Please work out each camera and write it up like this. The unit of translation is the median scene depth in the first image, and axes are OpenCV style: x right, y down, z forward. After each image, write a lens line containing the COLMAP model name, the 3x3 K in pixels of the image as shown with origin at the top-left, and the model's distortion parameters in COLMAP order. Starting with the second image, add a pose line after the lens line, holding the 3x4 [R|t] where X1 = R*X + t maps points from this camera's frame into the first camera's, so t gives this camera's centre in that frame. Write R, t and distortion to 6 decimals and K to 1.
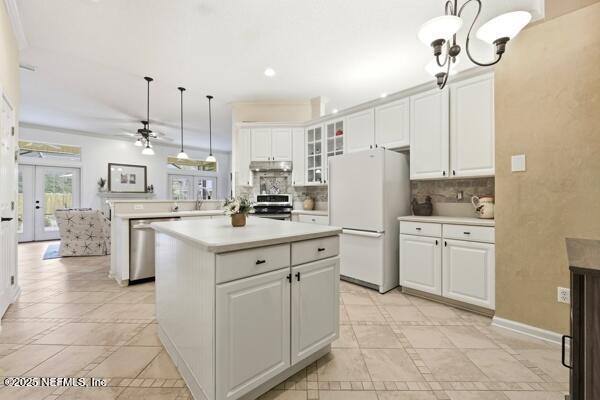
lens RADIAL K [[243.8, 0, 302.0], [0, 243.8, 198.6], [0, 0, 1]] dist [-0.000197, -0.000181]
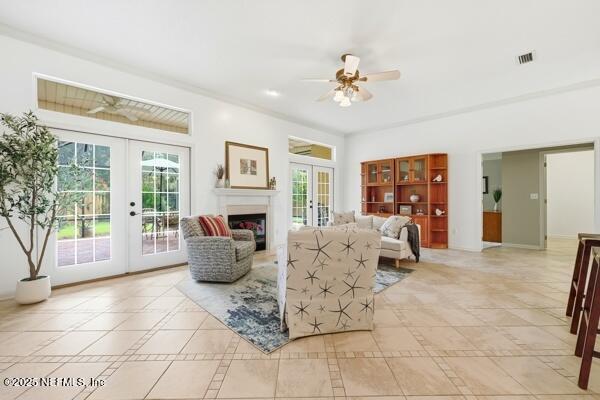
lens RADIAL K [[243.8, 0, 302.0], [0, 243.8, 198.6], [0, 0, 1]] dist [-0.000197, -0.000181]
pose [[0.999543, -0.002142, 0.030139, -0.947780], [0.001989, 0.999985, 0.005079, -0.001851], [-0.030149, -0.005016, 0.999533, 0.565821]]
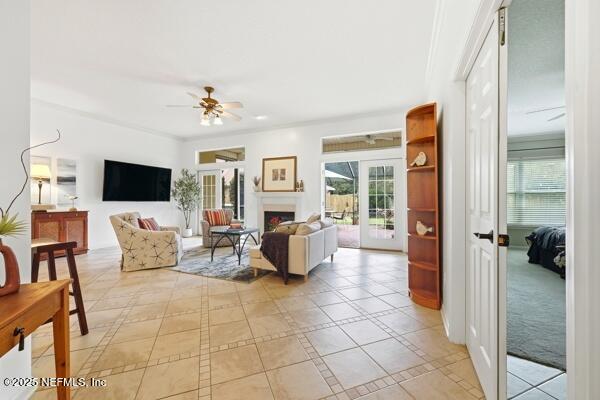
lens RADIAL K [[243.8, 0, 302.0], [0, 243.8, 198.6], [0, 0, 1]] dist [-0.000197, -0.000181]
pose [[0.380092, -0.002324, -0.924946, 0.118686], [0.002822, 0.999995, -0.001353, 0.000889], [0.924944, -0.002096, 0.380097, 1.217440]]
